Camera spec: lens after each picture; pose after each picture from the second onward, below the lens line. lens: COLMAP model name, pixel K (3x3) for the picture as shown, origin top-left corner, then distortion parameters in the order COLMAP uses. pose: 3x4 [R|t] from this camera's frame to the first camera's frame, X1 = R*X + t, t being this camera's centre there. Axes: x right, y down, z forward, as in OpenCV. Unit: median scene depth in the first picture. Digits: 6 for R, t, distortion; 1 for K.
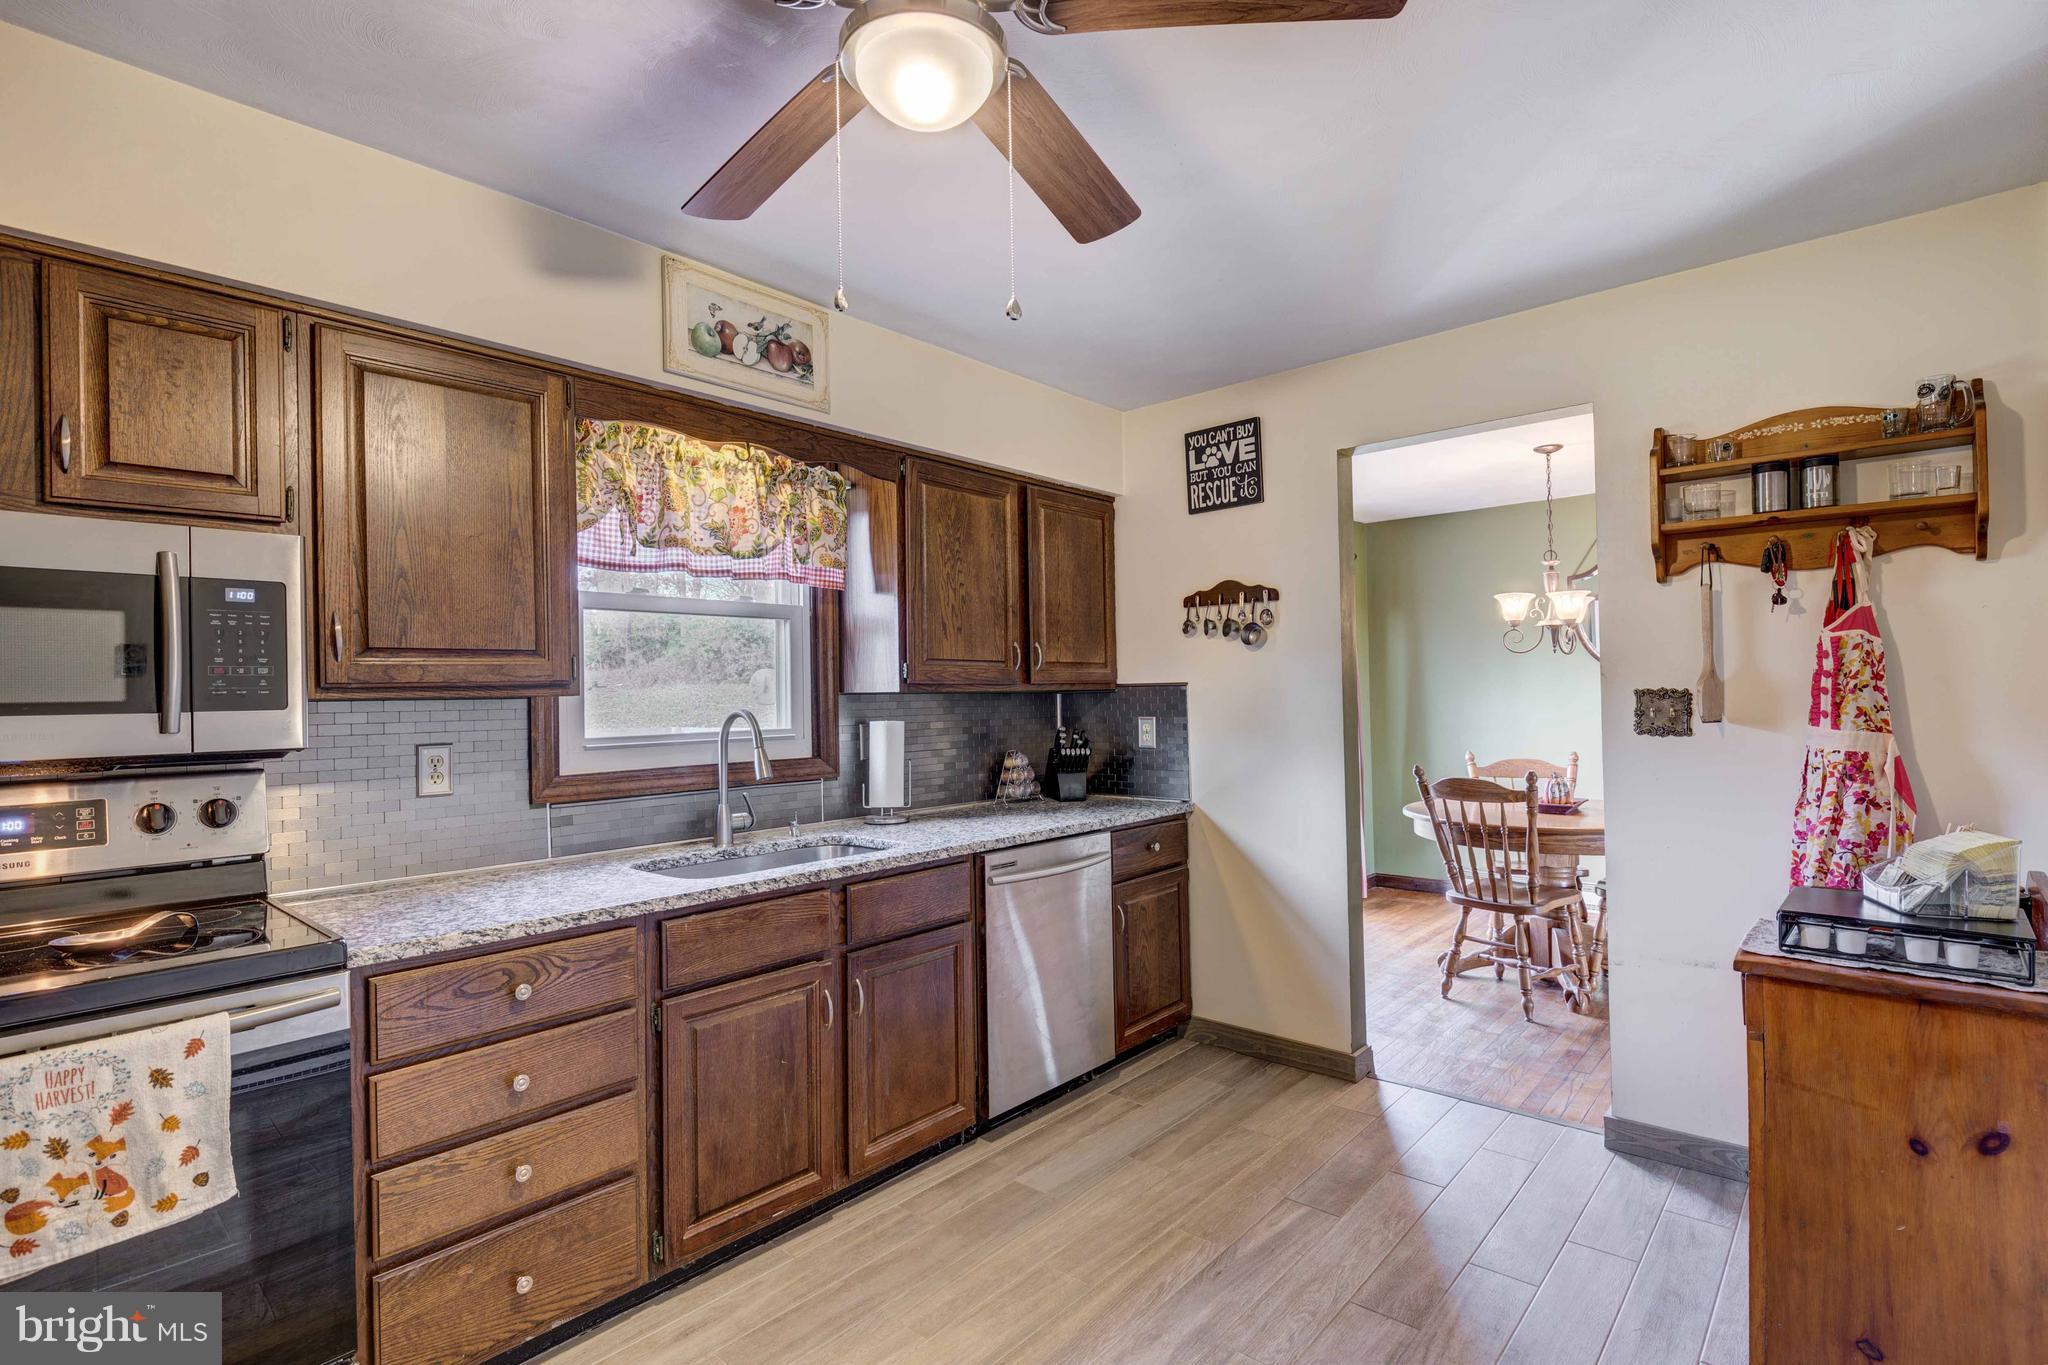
lens RADIAL K [[969.6, 0, 1019.3], [0, 969.6, 689.0], [0, 0, 1]] dist [0.000438, -0.000017]
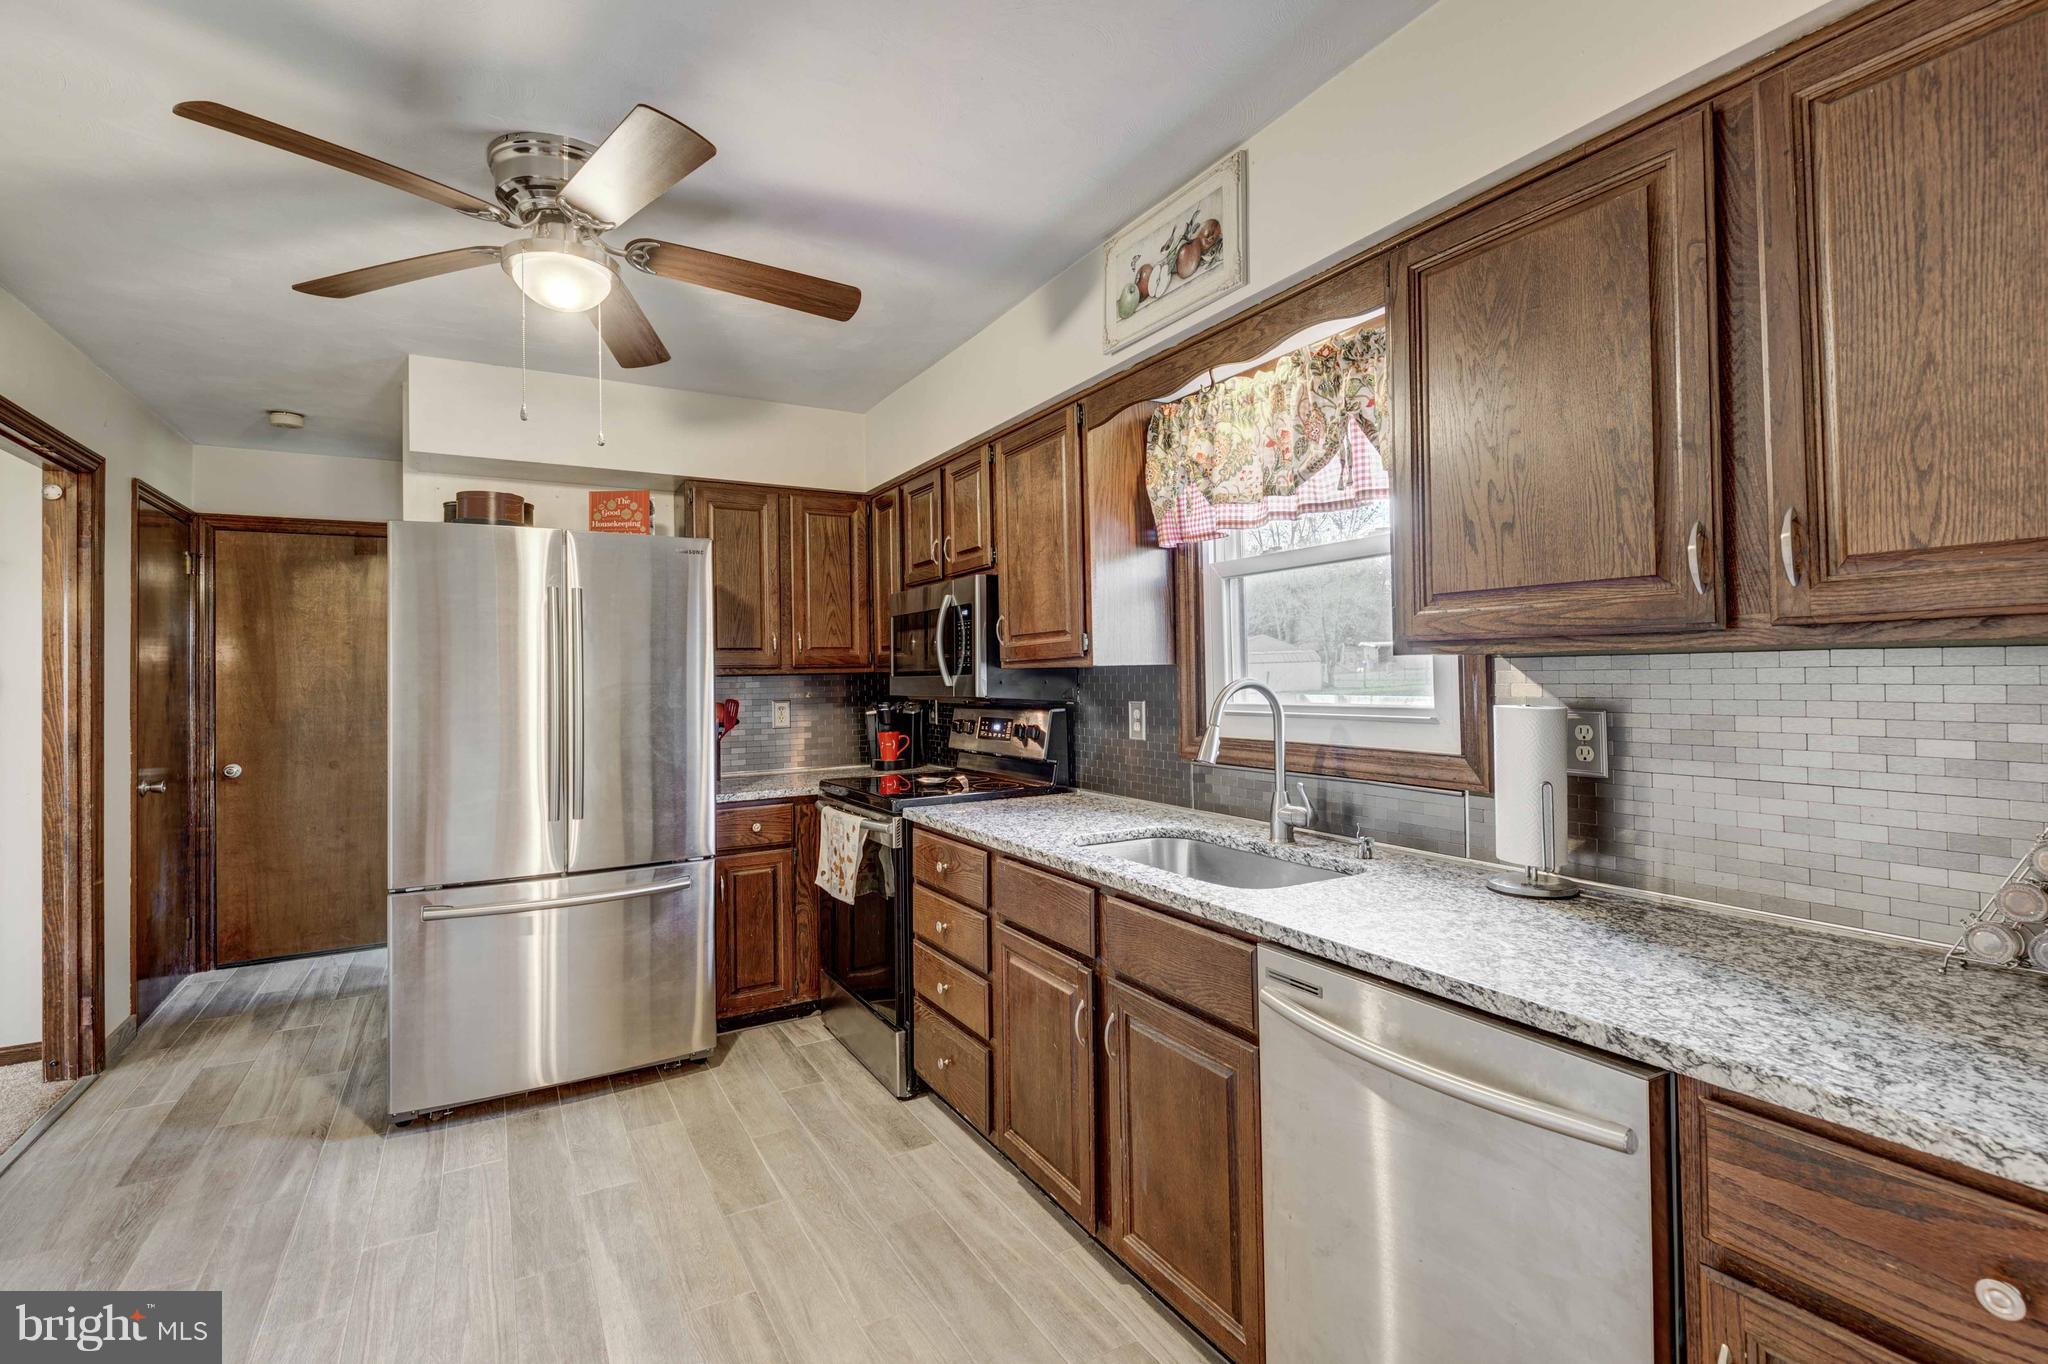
lens RADIAL K [[882.9, 0, 1026.0], [0, 882.9, 660.0], [0, 0, 1]] dist [0.022119, -0.014394]
pose [[-0.288984, 0.004914, -0.957321, 0.535403], [0.023678, 0.999718, -0.002016, 0.002150], [0.957041, -0.023250, -0.289019, 1.090151]]
